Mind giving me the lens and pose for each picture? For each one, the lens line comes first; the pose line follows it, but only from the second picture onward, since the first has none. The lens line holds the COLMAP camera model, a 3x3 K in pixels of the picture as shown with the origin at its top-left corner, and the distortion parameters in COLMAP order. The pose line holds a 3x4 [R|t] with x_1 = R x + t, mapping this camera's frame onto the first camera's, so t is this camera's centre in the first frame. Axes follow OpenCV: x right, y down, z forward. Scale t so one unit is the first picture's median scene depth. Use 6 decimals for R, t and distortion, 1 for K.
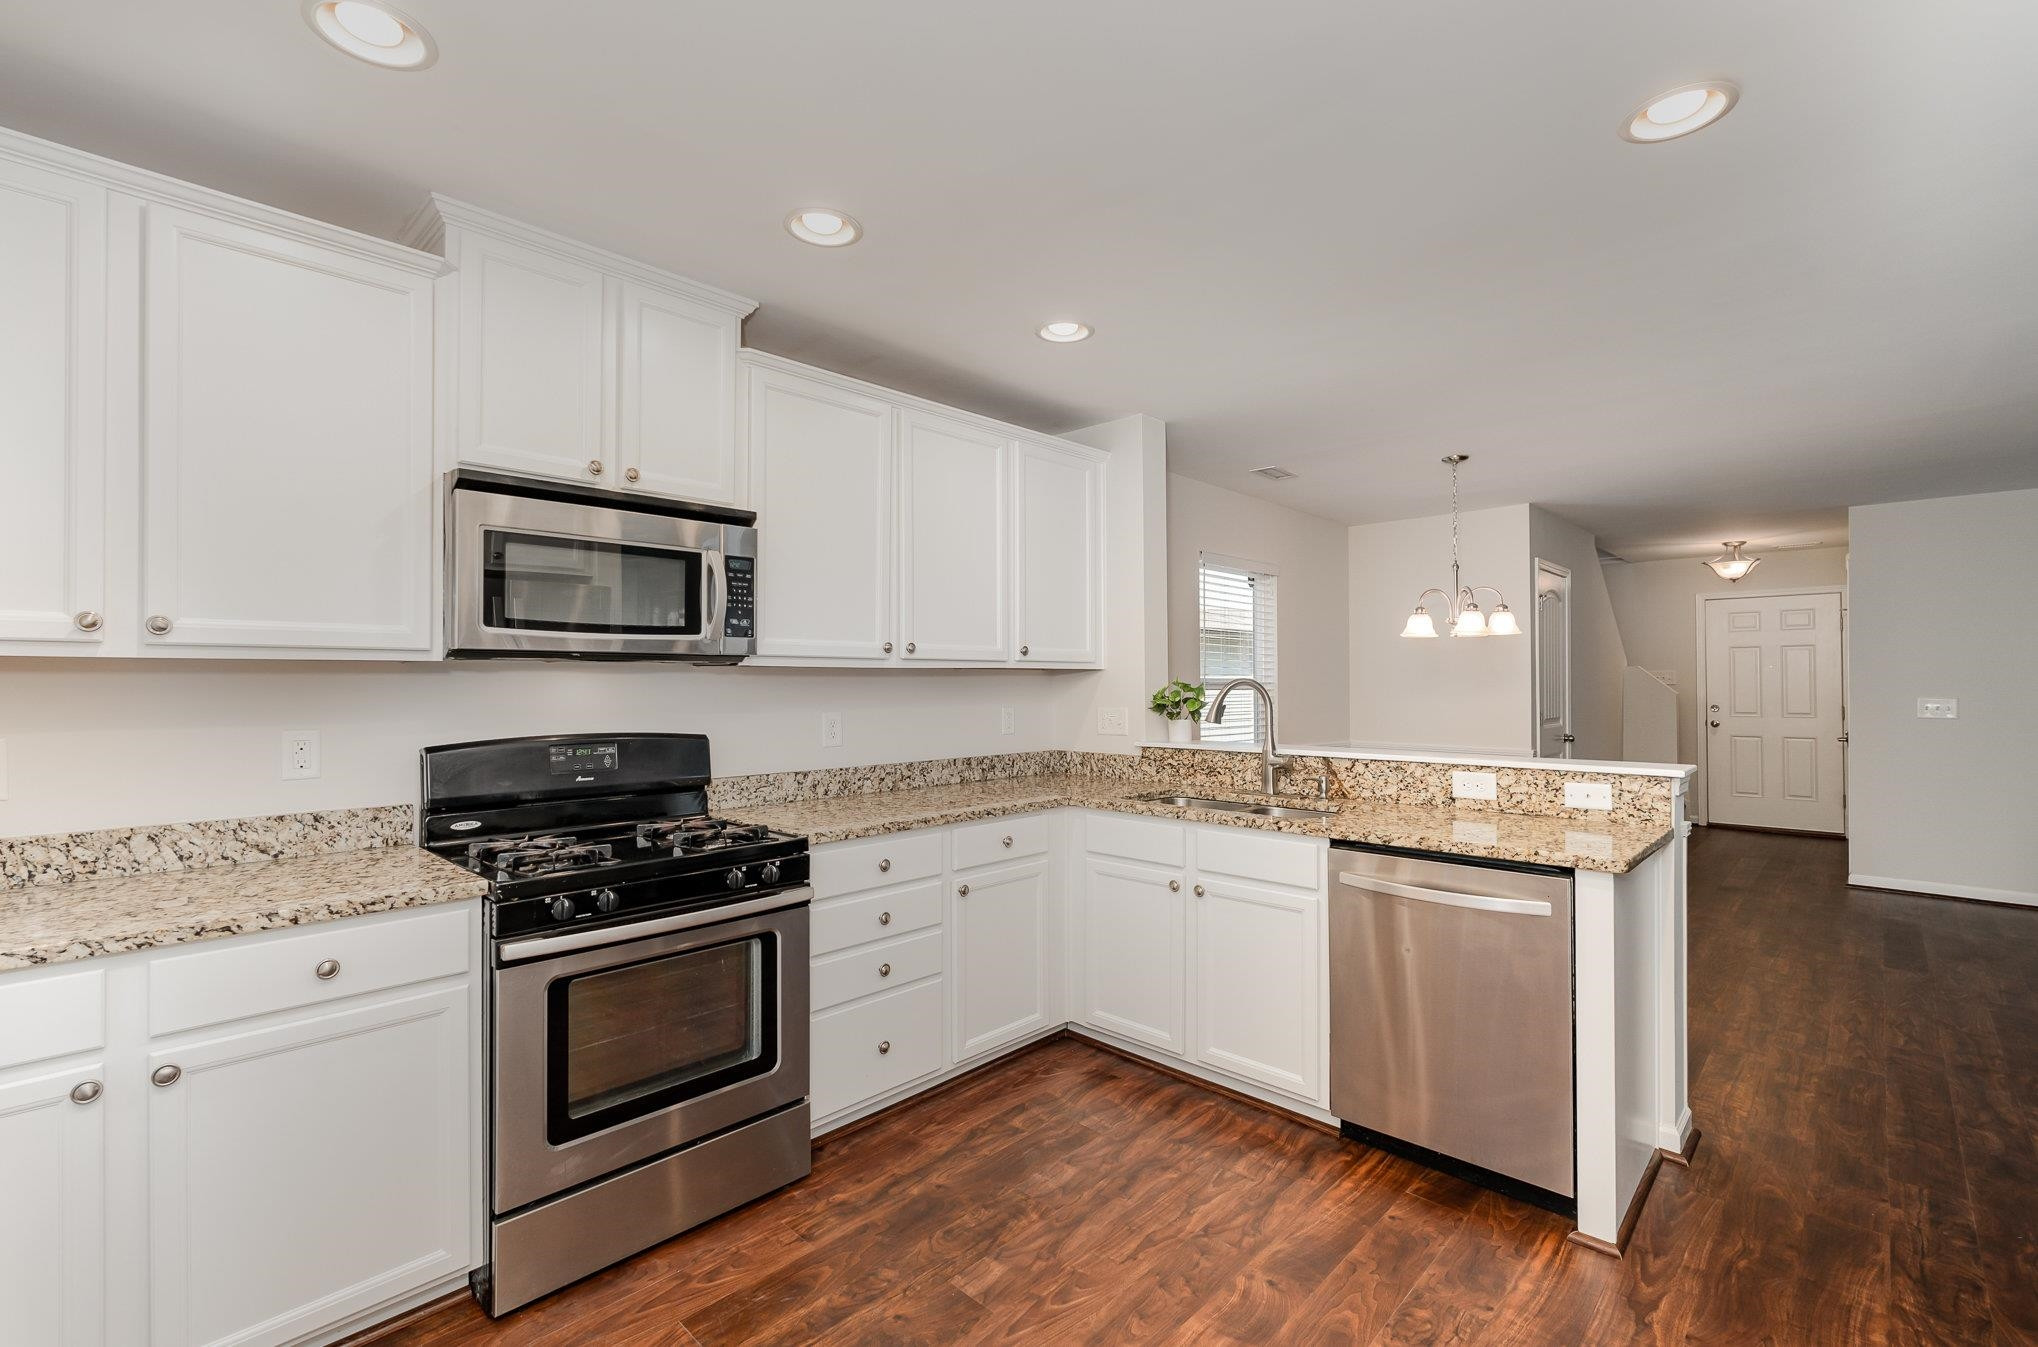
lens RADIAL K [[886.9, 0, 1019.0], [0, 886.9, 673.5], [0, 0, 1]] dist [-0.003374, -0.000383]
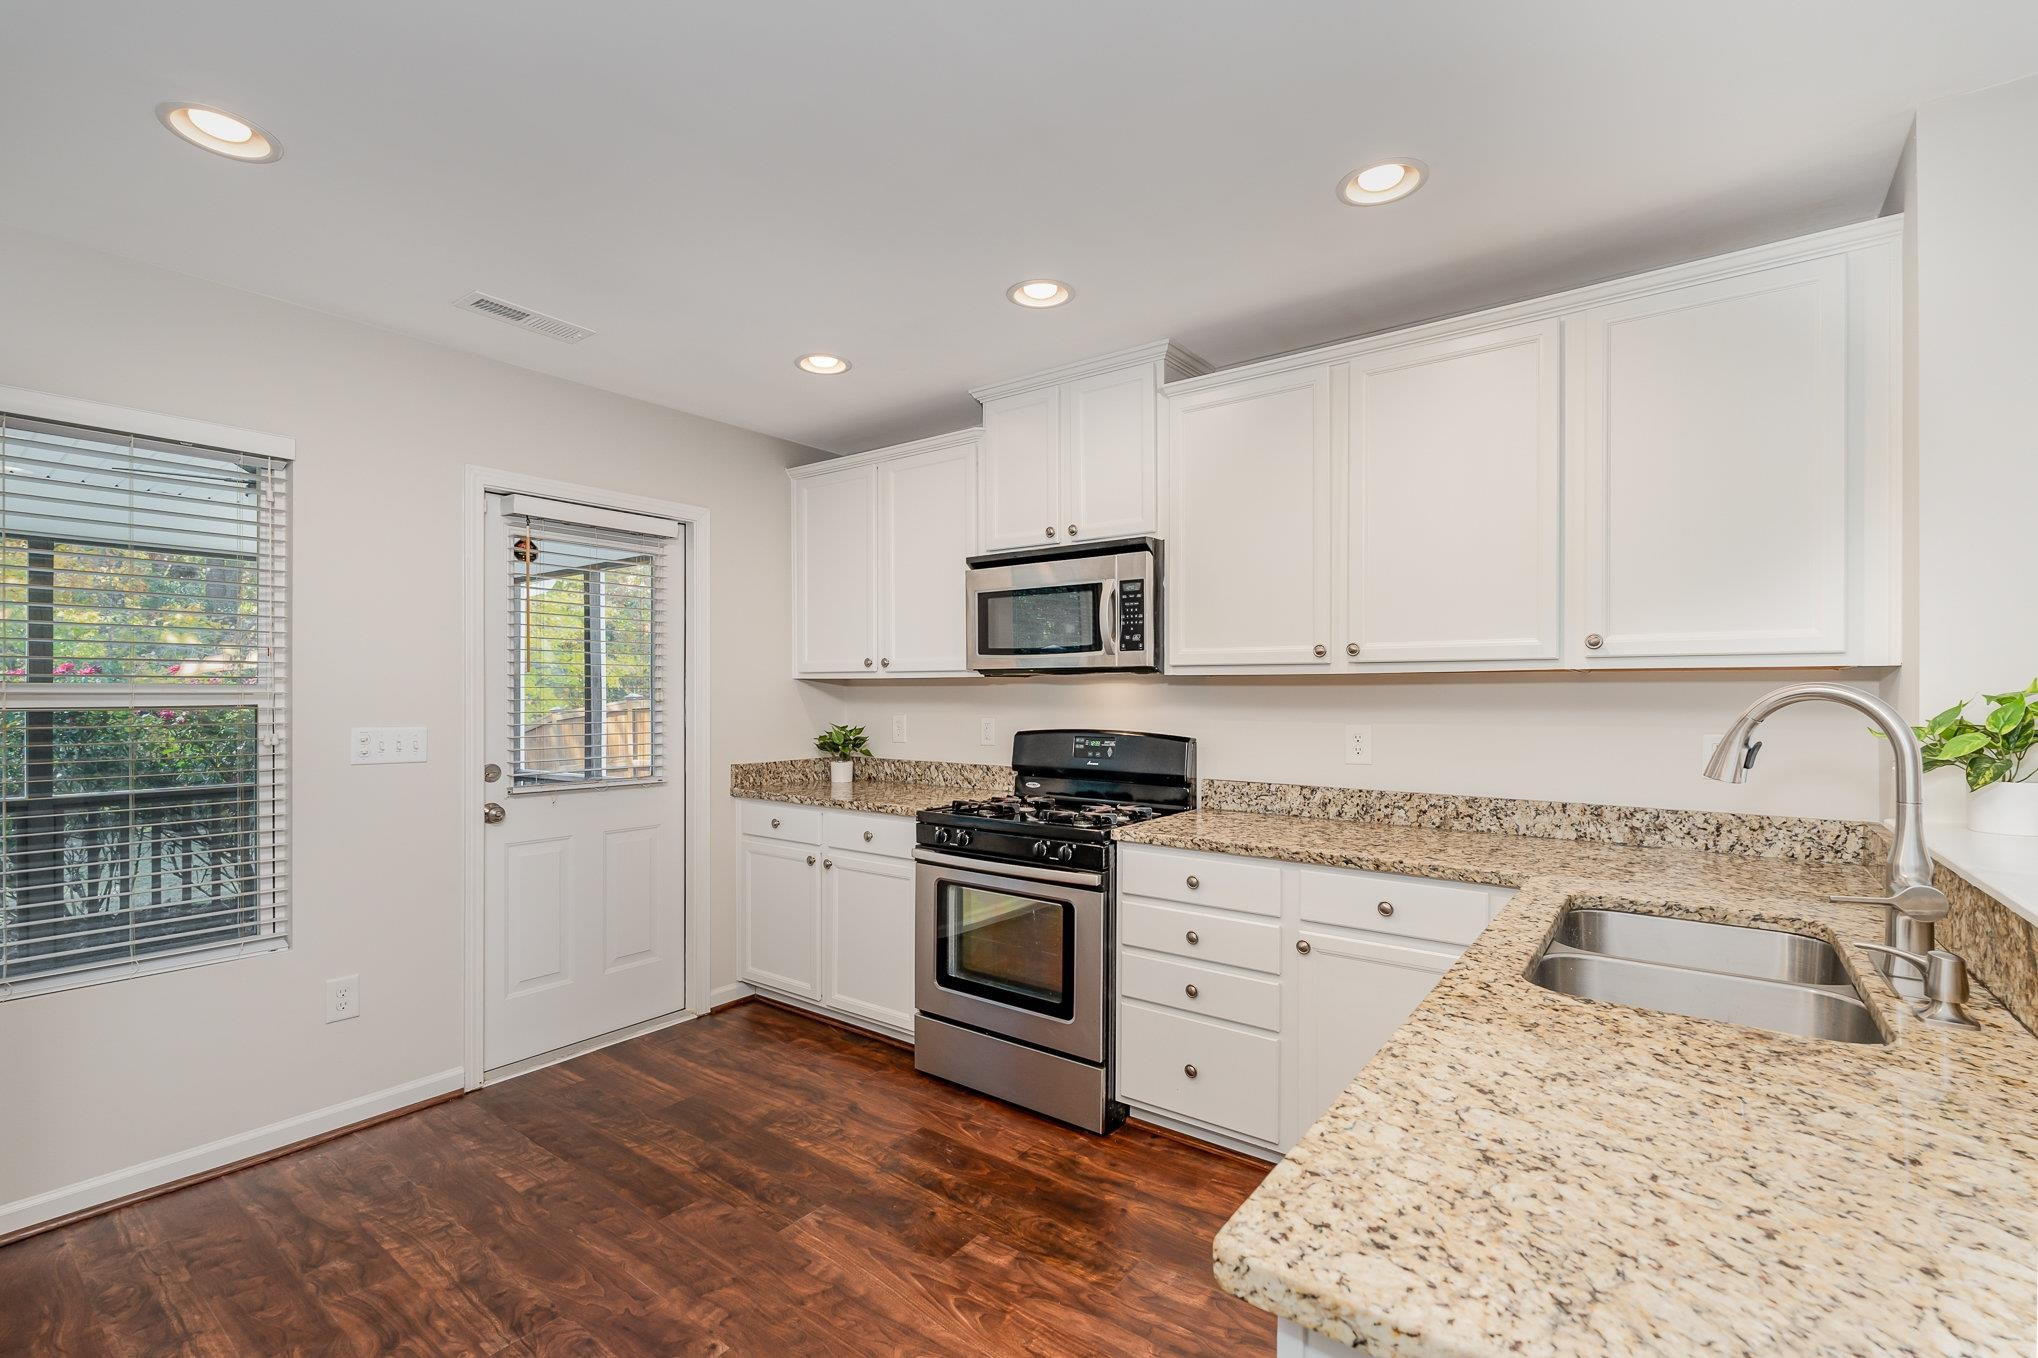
lens RADIAL K [[894.3, 0, 1021.3], [0, 894.3, 694.5], [0, 0, 1]] dist [-0.002776, -0.000324]
pose [[0.124163, 0.006716, -0.992239, 0.792362], [0.008960, 0.999929, 0.007889, 0.004608], [0.992221, -0.009870, 0.124094, 0.709273]]
